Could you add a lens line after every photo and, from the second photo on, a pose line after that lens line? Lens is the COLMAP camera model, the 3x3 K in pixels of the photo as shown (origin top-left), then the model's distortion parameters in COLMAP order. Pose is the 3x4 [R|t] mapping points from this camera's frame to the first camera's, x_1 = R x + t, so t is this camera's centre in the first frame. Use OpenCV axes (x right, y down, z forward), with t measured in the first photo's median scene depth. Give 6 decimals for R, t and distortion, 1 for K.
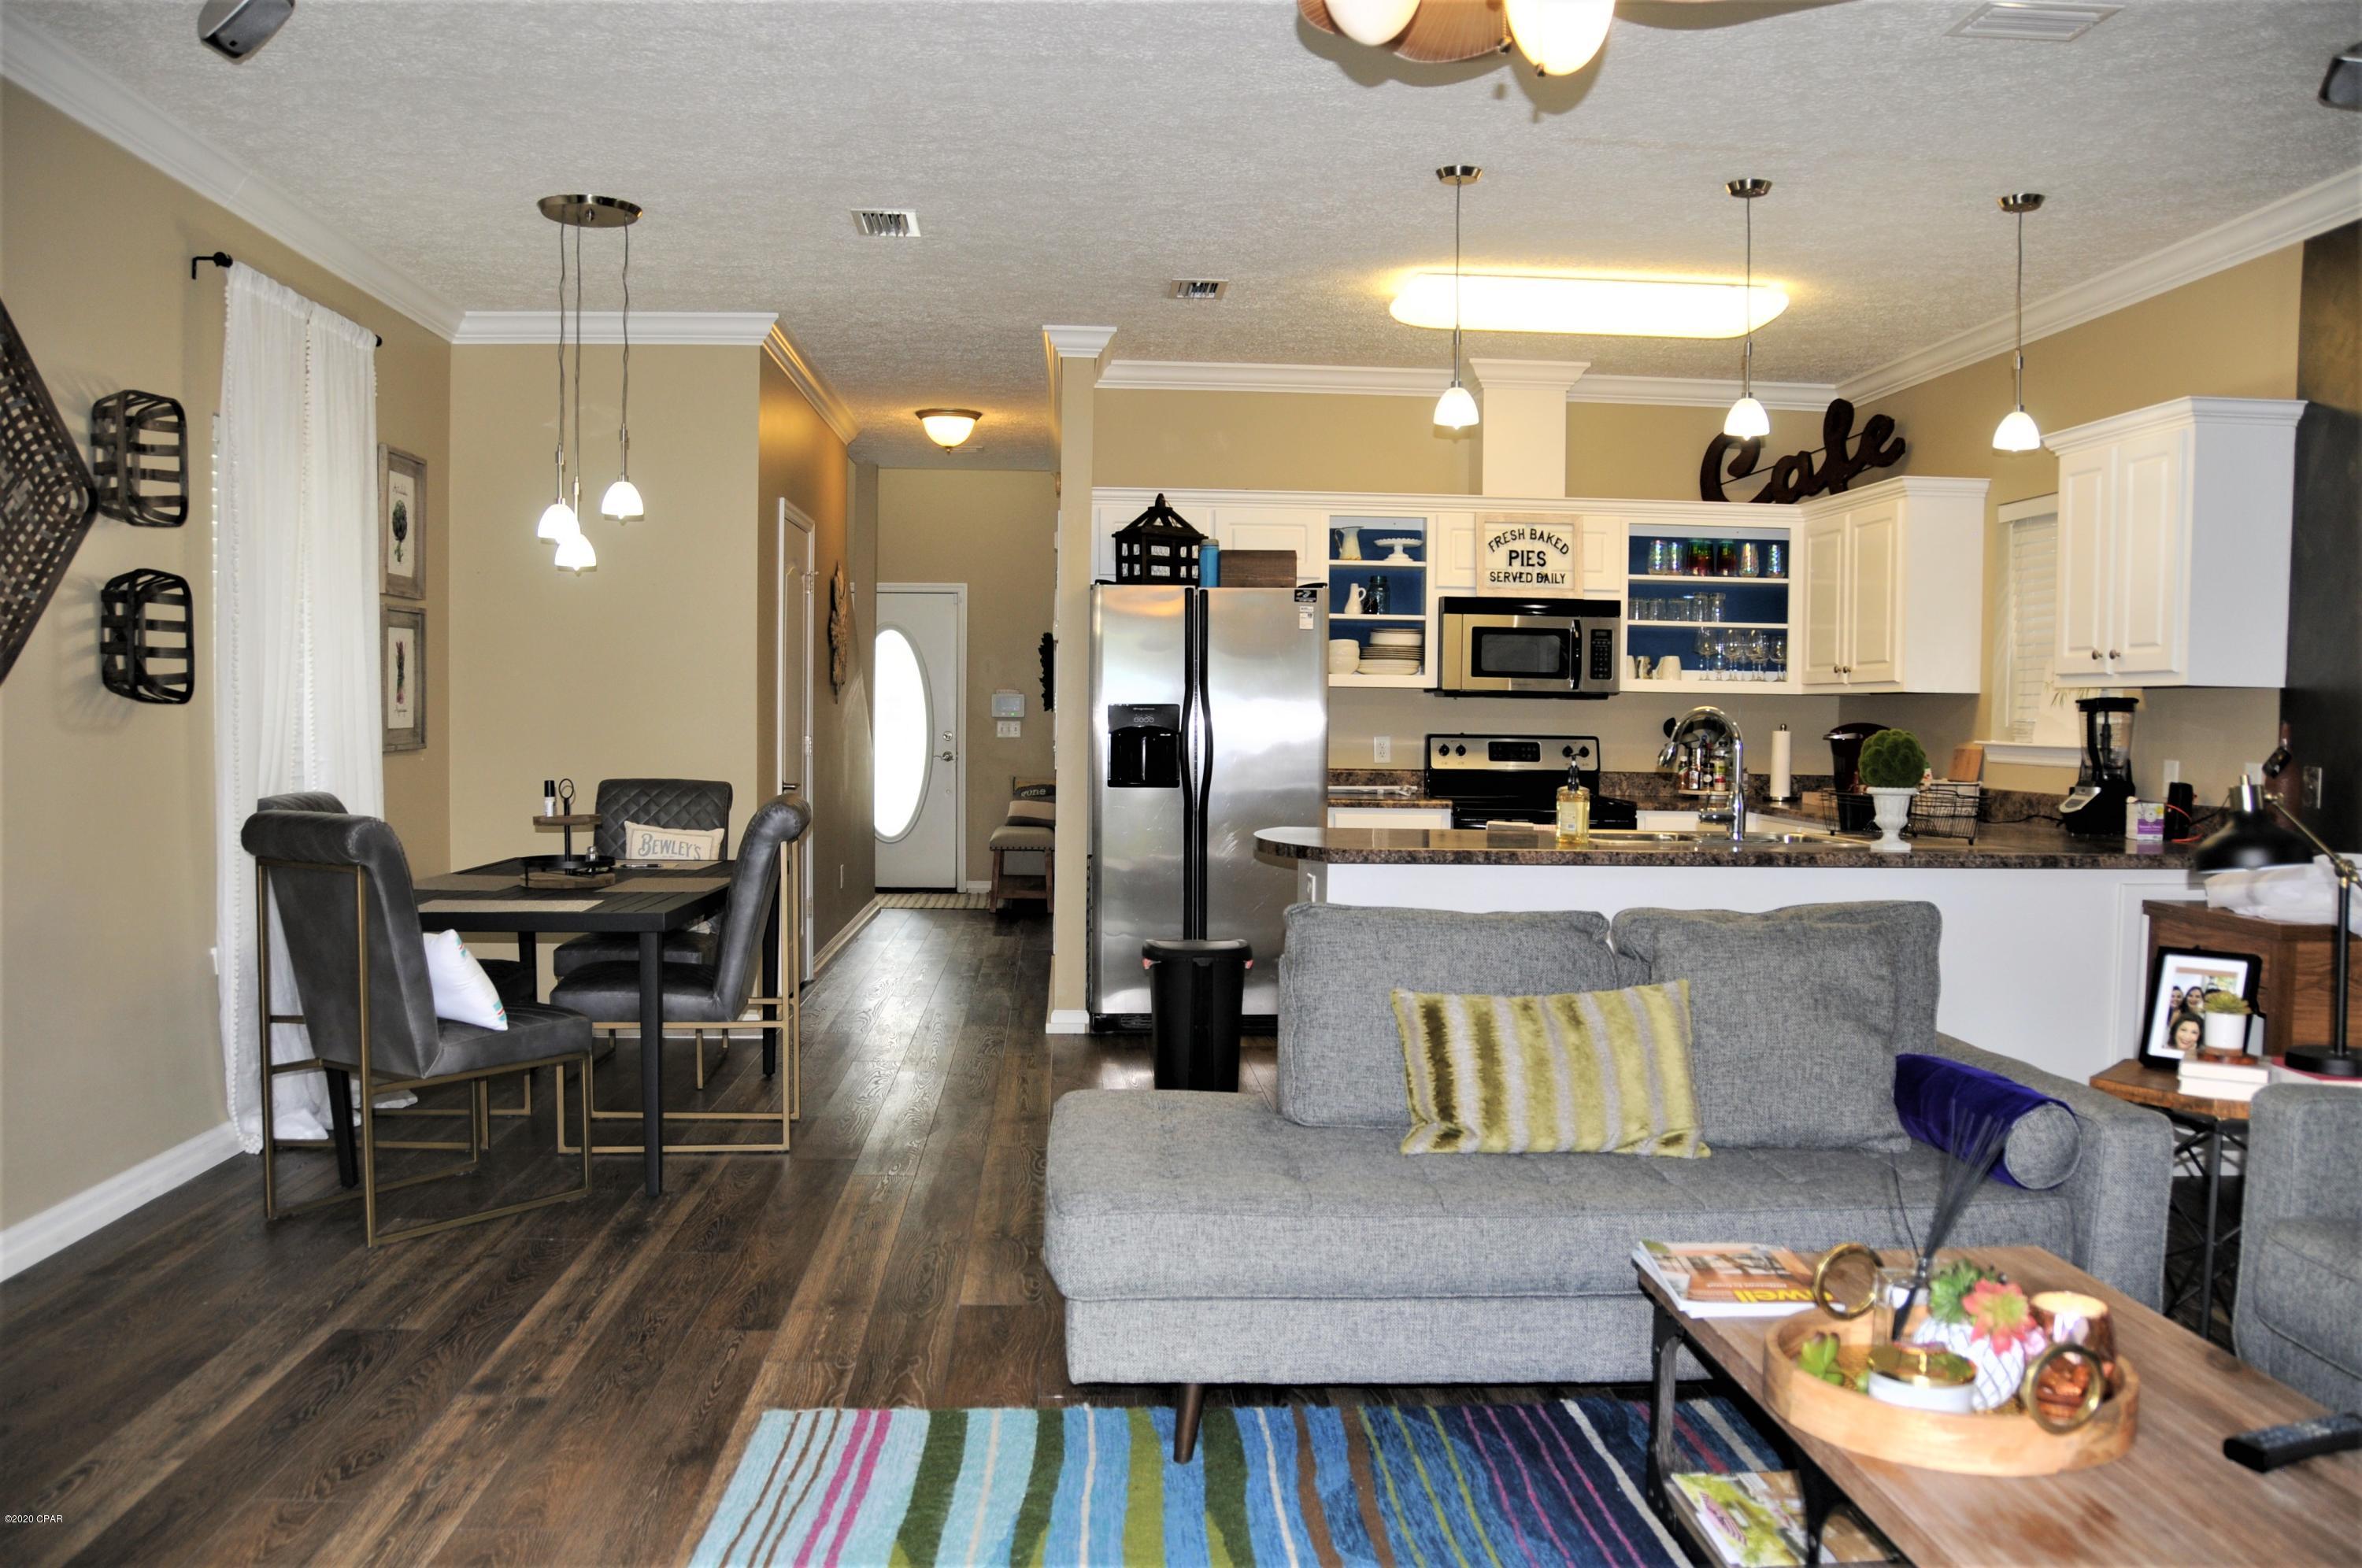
lens RADIAL K [[1898.3, 0, 1170.3], [0, 1898.3, 829.9], [0, 0, 1]] dist [-0.160966, 0.138330]
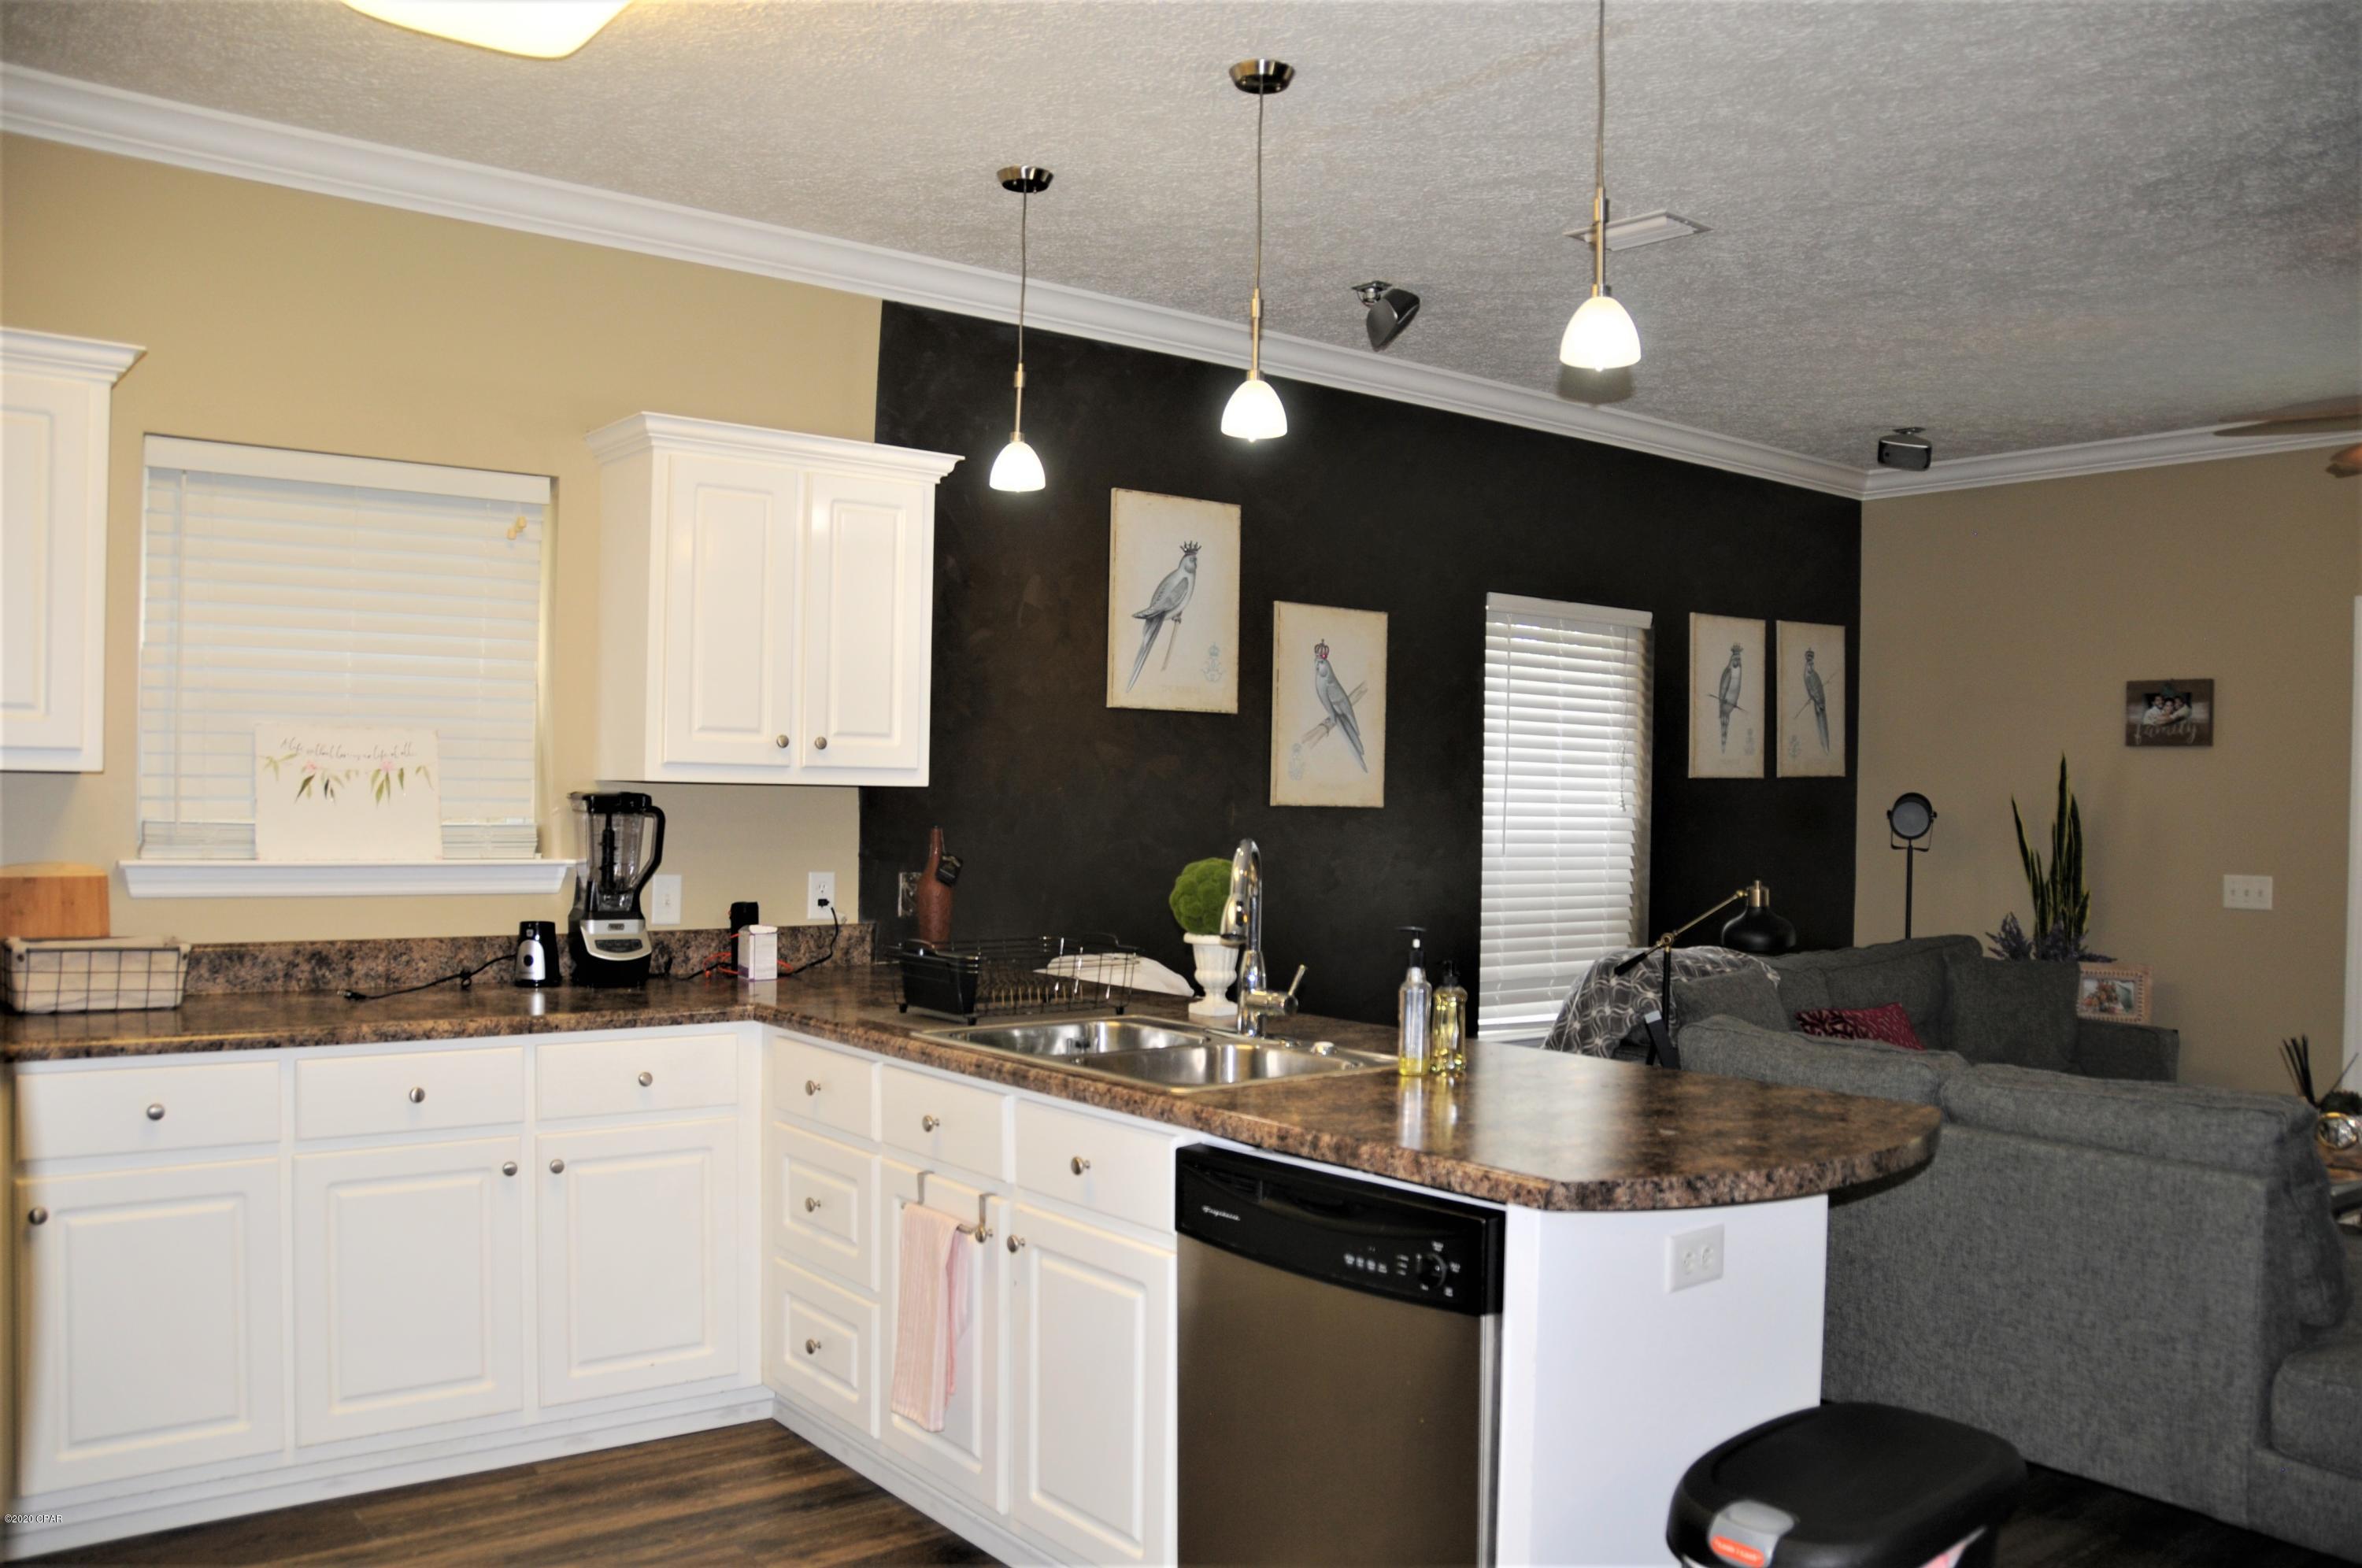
lens RADIAL K [[1868.3, 0, 1167.7], [0, 1868.3, 825.6], [0, 0, 1]] dist [-0.160335, 0.125114]
pose [[-0.579855, -0.035021, 0.813967, -0.208546], [0.024224, 0.997893, 0.060191, -0.104264], [-0.814359, 0.054620, -0.577785, 1.333266]]
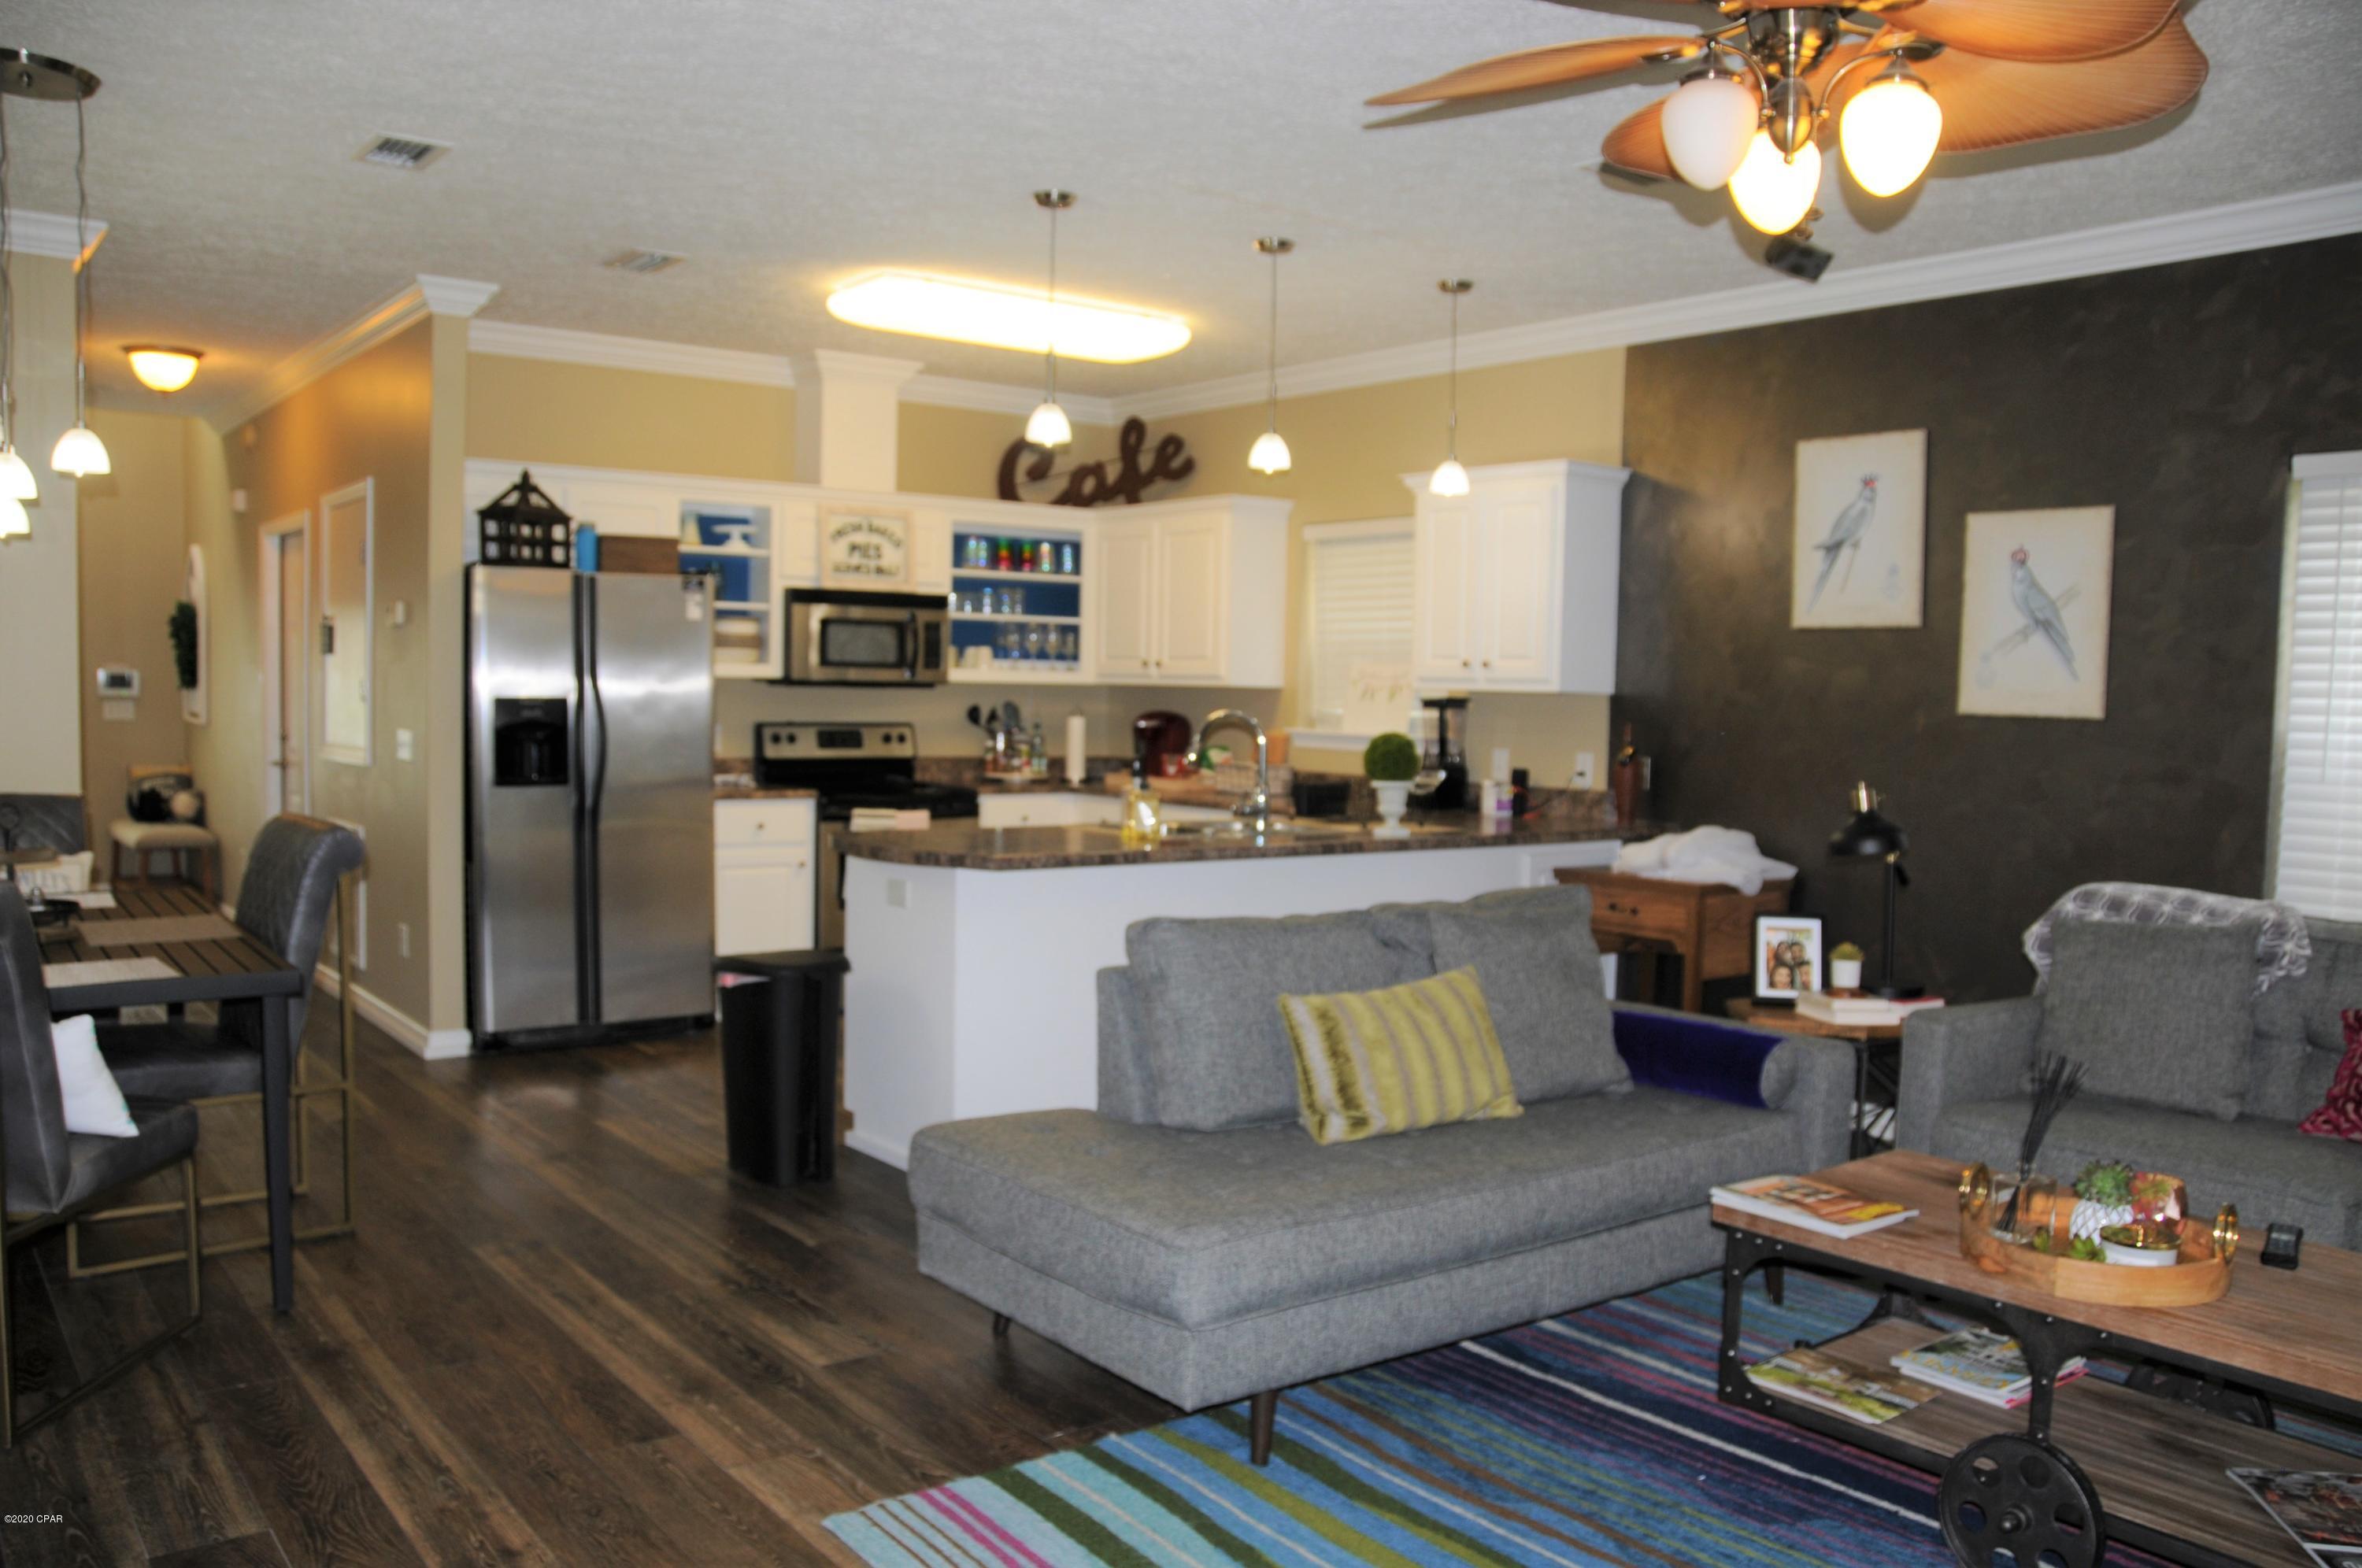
lens RADIAL K [[1868.3, 0, 1167.7], [0, 1868.3, 825.6], [0, 0, 1]] dist [-0.160335, 0.125114]
pose [[0.821316, -0.035891, 0.569343, -0.360027], [0.022969, 0.999290, 0.029860, -0.030515], [-0.570011, -0.011448, 0.821558, 0.110622]]
